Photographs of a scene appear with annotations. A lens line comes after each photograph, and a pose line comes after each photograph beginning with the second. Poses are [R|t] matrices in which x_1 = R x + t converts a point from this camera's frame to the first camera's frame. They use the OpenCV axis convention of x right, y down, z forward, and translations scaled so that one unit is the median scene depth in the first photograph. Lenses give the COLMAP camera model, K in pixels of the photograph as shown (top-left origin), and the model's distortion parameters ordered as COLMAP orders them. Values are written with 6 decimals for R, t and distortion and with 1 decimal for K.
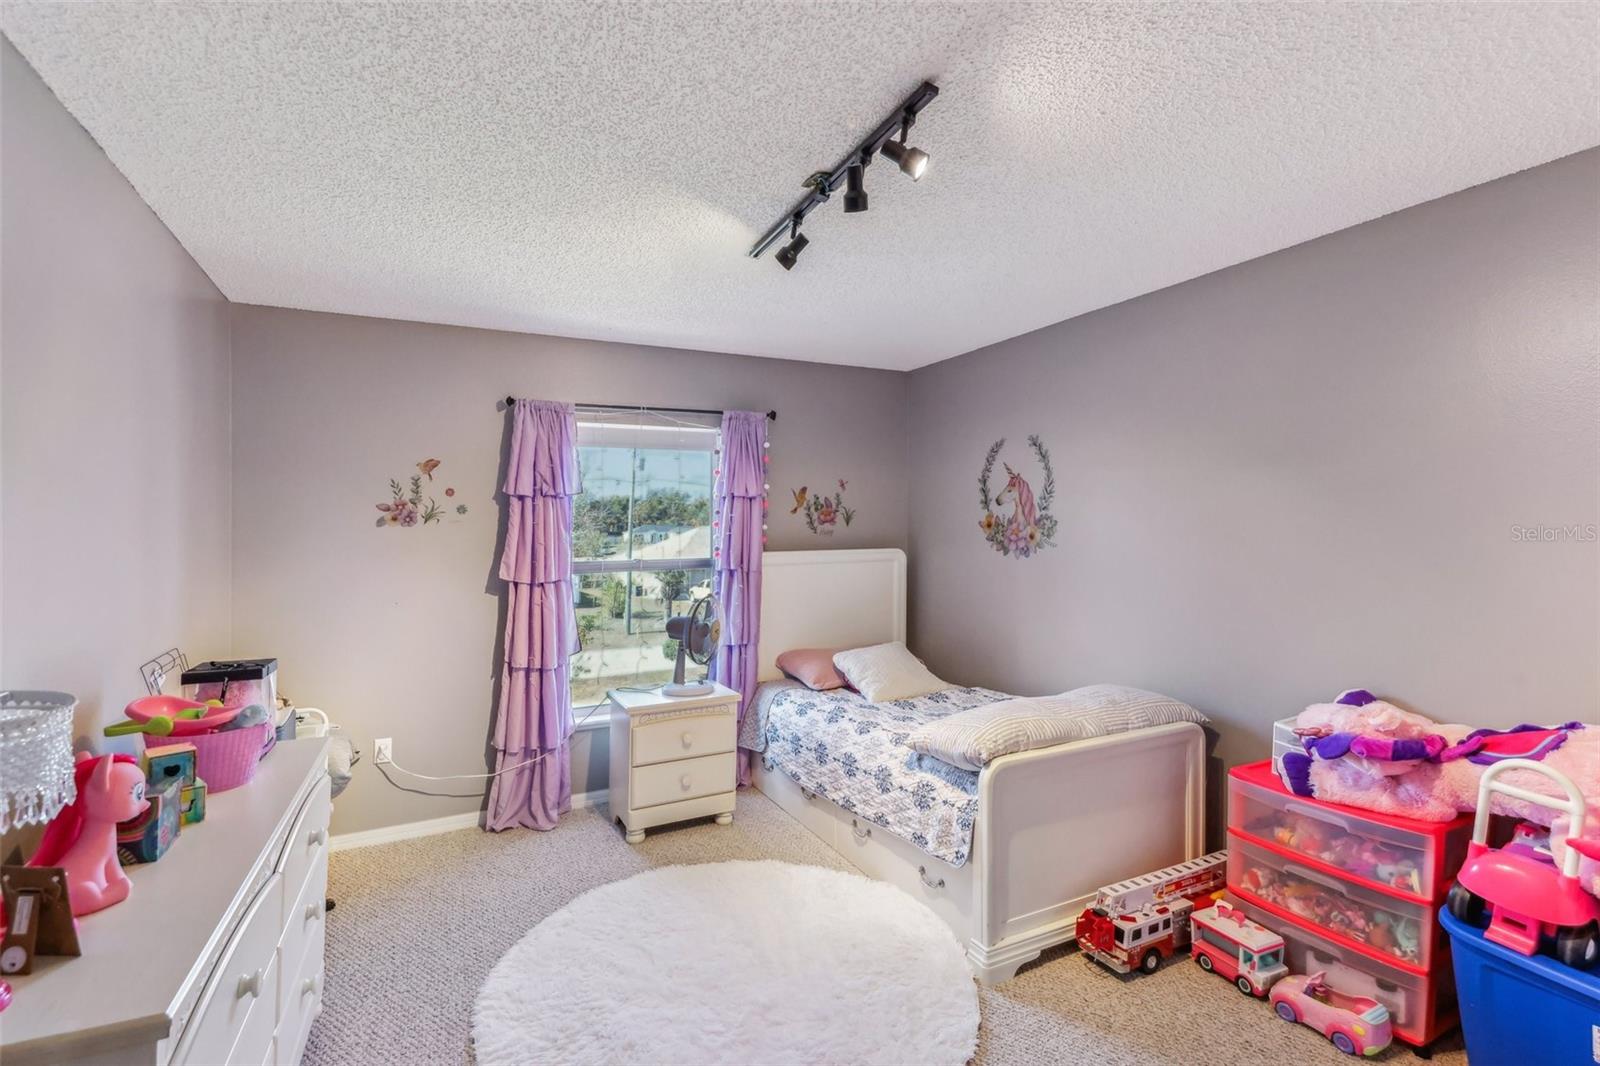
lens RADIAL K [[721.4, 0, 801.7], [0, 721.4, 530.8], [0, 0, 1]] dist [0.020281, -0.001379]
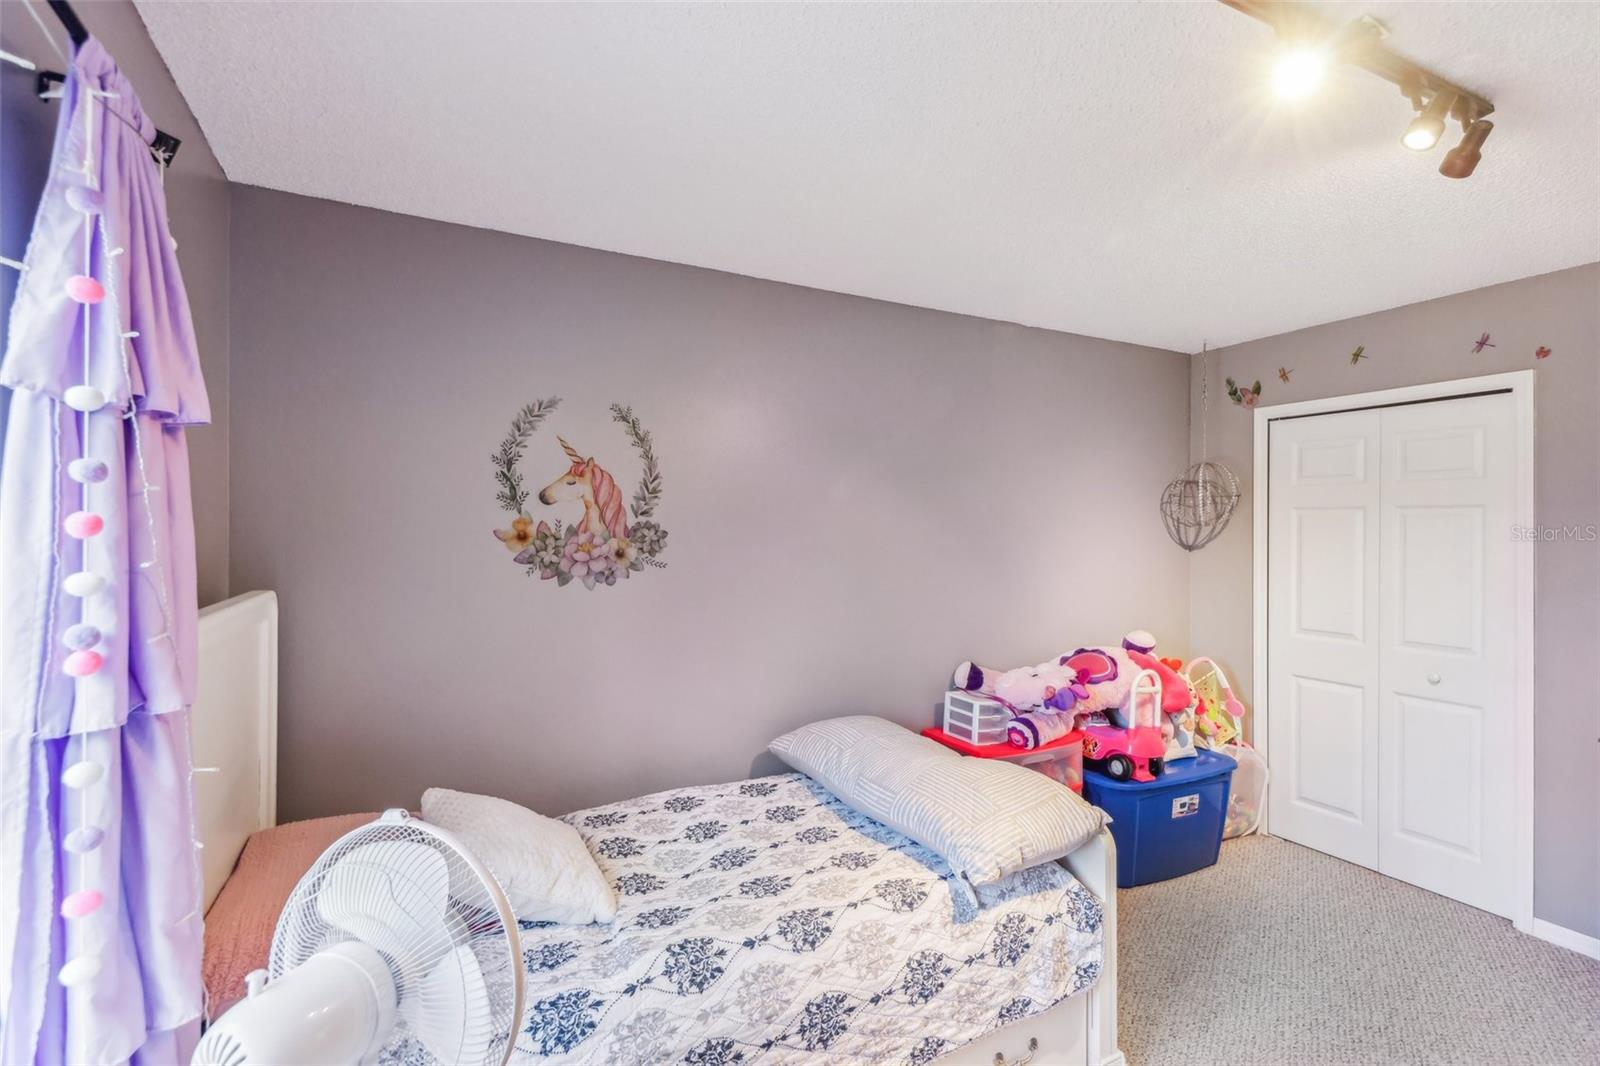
lens RADIAL K [[721.4, 0, 801.2], [0, 721.4, 534.0], [0, 0, 1]] dist [0.020281, -0.001379]
pose [[0.011219, 0.007472, 0.999909, -0.358144], [0.007314, 0.999945, -0.007555, -0.004567], [-0.999910, 0.007398, 0.011164, 0.830365]]
